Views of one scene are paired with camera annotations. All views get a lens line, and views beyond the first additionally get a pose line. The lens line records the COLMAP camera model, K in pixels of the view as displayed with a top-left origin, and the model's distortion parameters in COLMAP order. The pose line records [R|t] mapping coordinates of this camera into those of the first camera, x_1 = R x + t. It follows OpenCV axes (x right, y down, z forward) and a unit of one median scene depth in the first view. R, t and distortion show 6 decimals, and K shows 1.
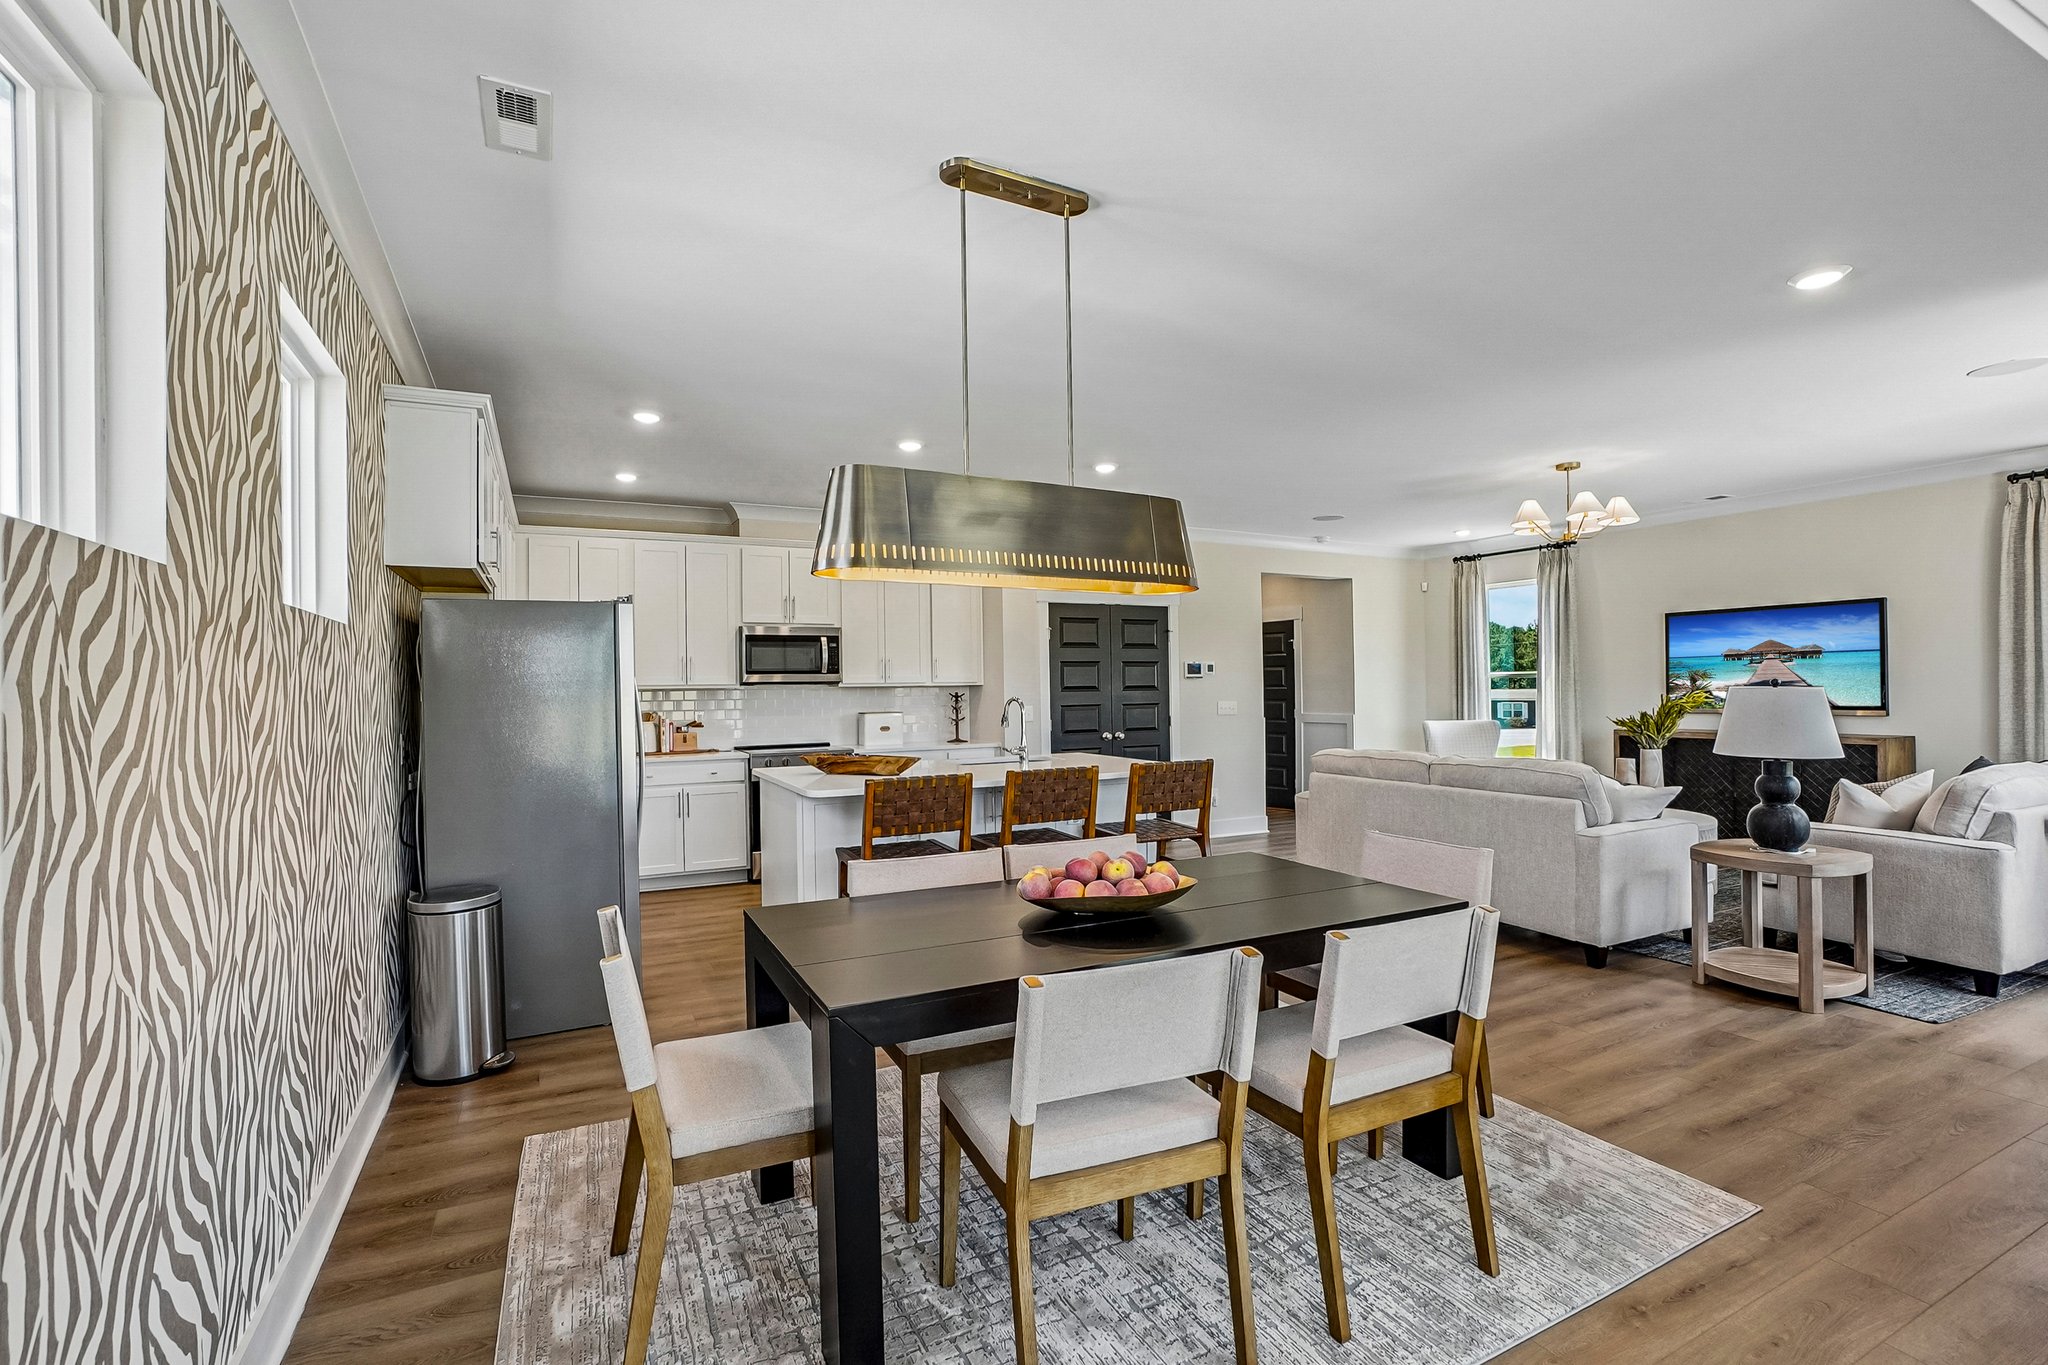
lens RADIAL K [[917.6, 0, 1000.4], [0, 917.6, 680.4], [0, 0, 1]] dist [-0.041131, 0.010232]
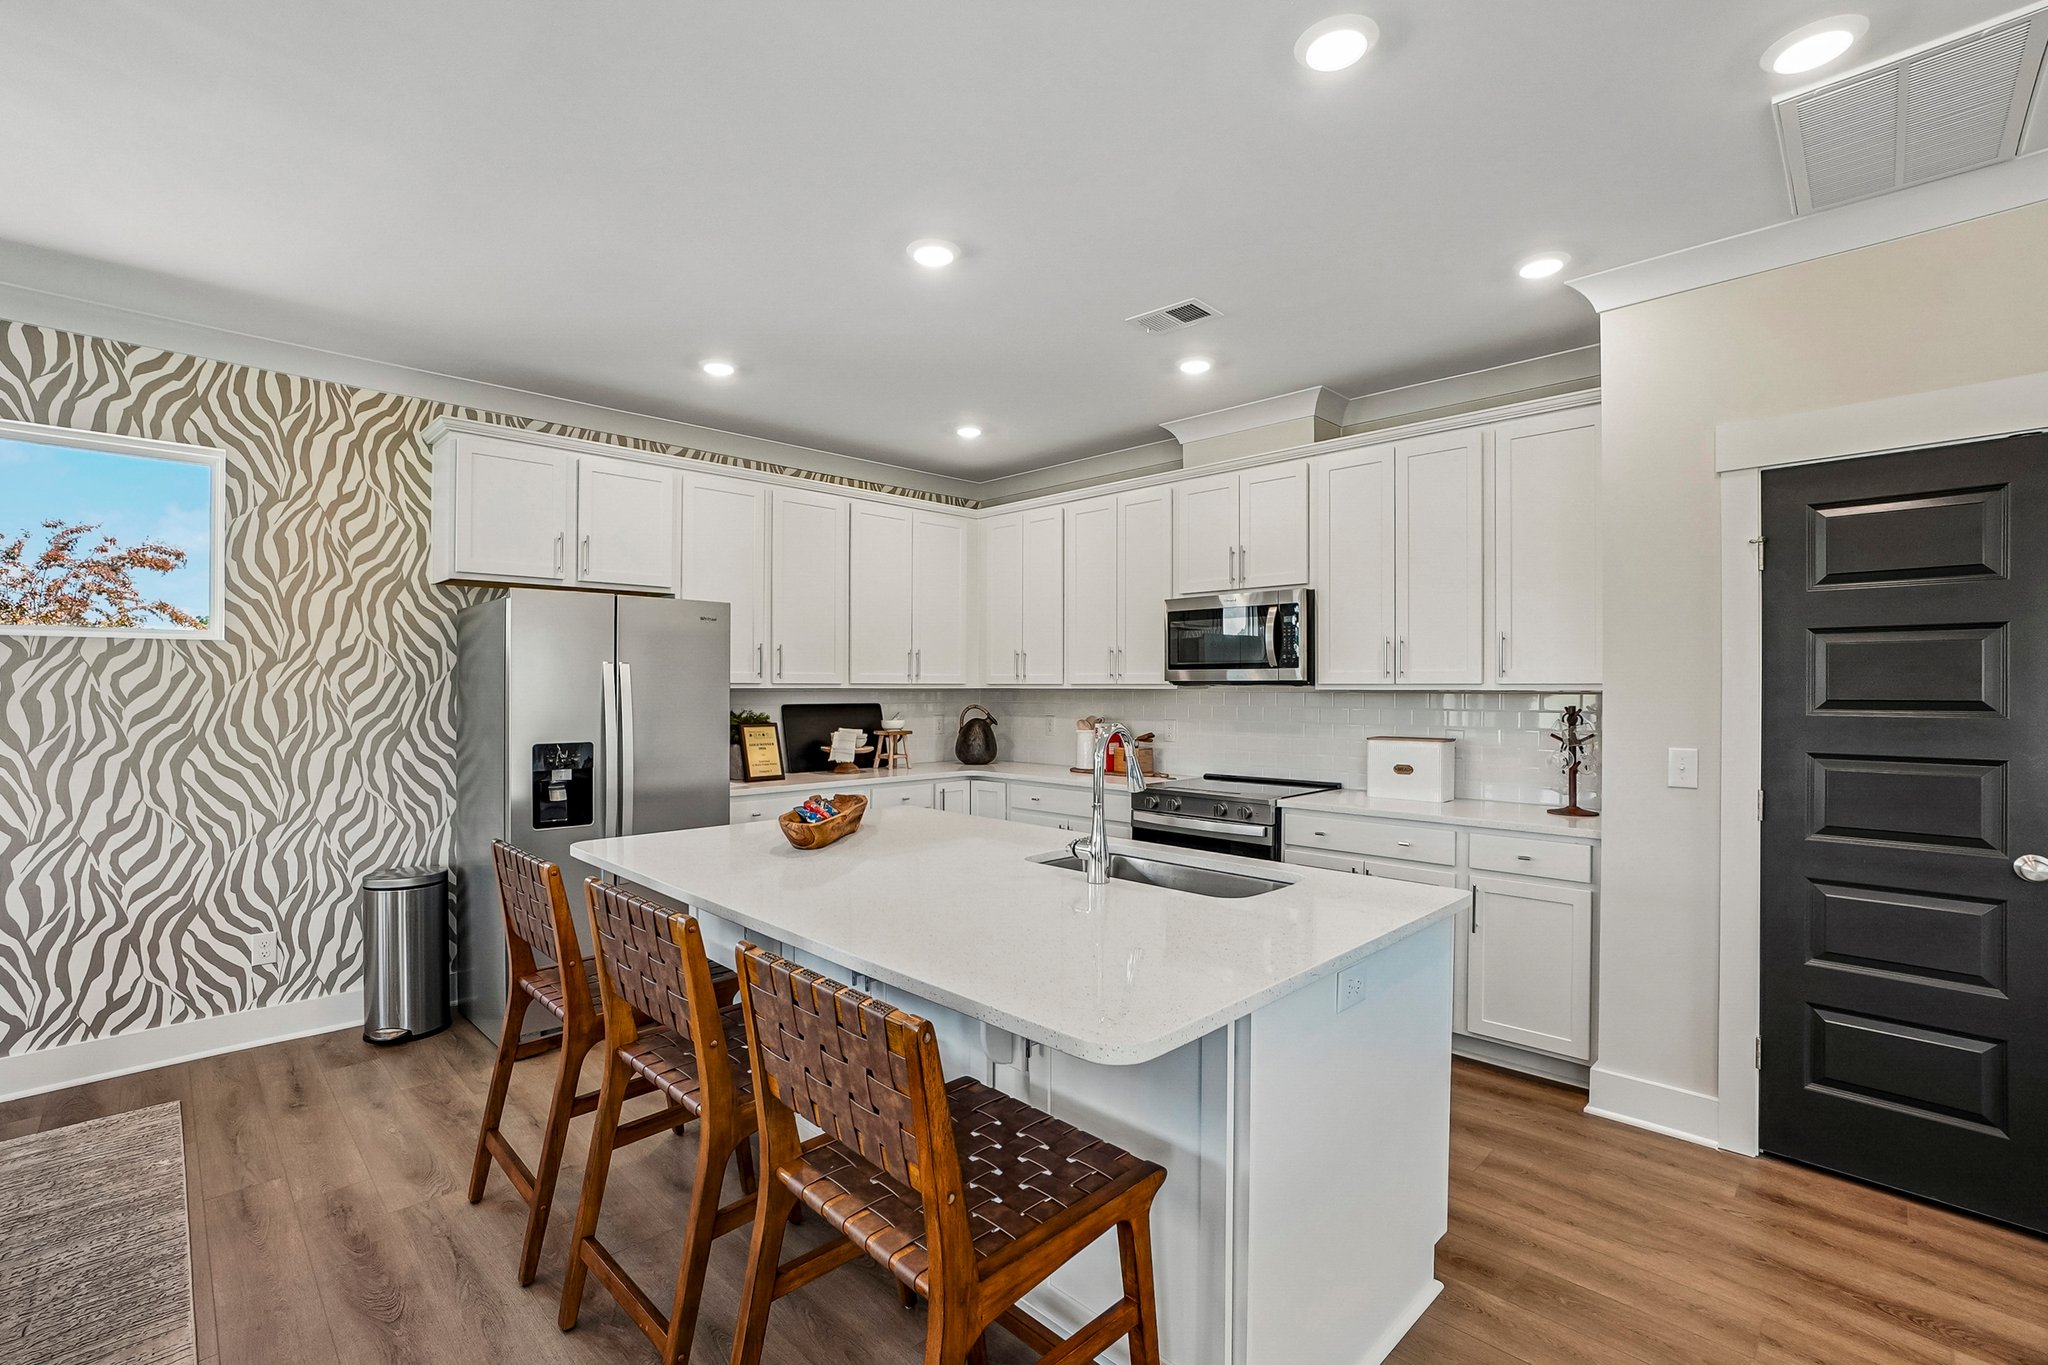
lens RADIAL K [[917.6, 0, 945.4], [0, 917.6, 676.2], [0, 0, 1]] dist [-0.041131, 0.010232]
pose [[0.294716, 0.002821, -0.955581, 0.301003], [0.001196, 0.999994, 0.003321, -0.003751], [0.955584, -0.002122, 0.294711, 0.607405]]
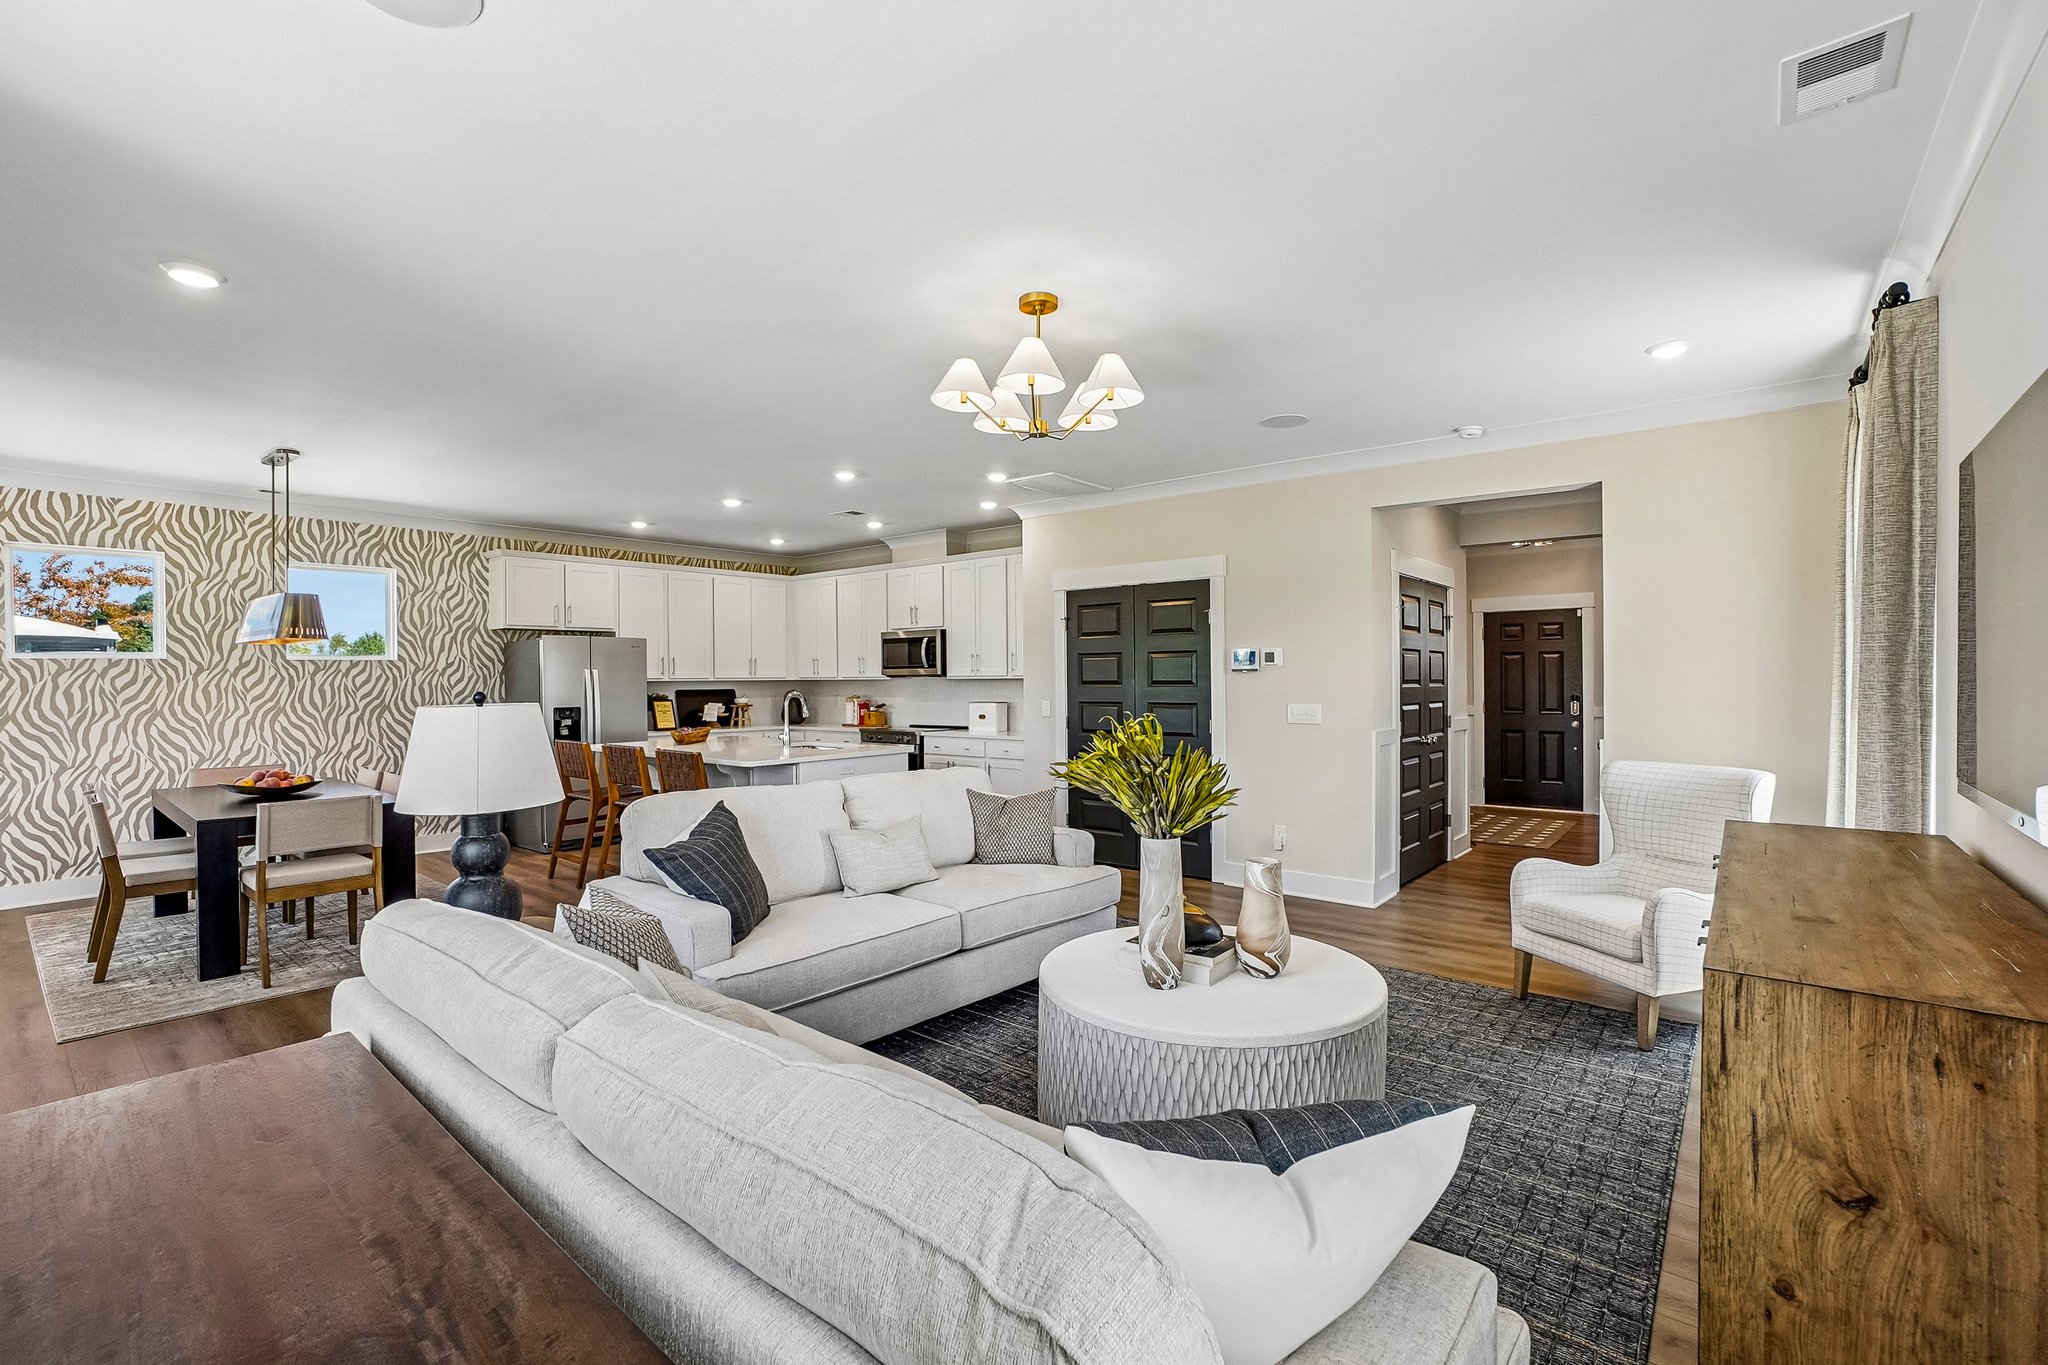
lens RADIAL K [[917.6, 0, 981.1], [0, 917.6, 688.0], [0, 0, 1]] dist [-0.041131, 0.010232]
pose [[0.416762, 0.018787, -0.908822, 0.882366], [0.008146, 0.999669, 0.024401, -0.009588], [0.908979, -0.017573, 0.416471, 0.555757]]
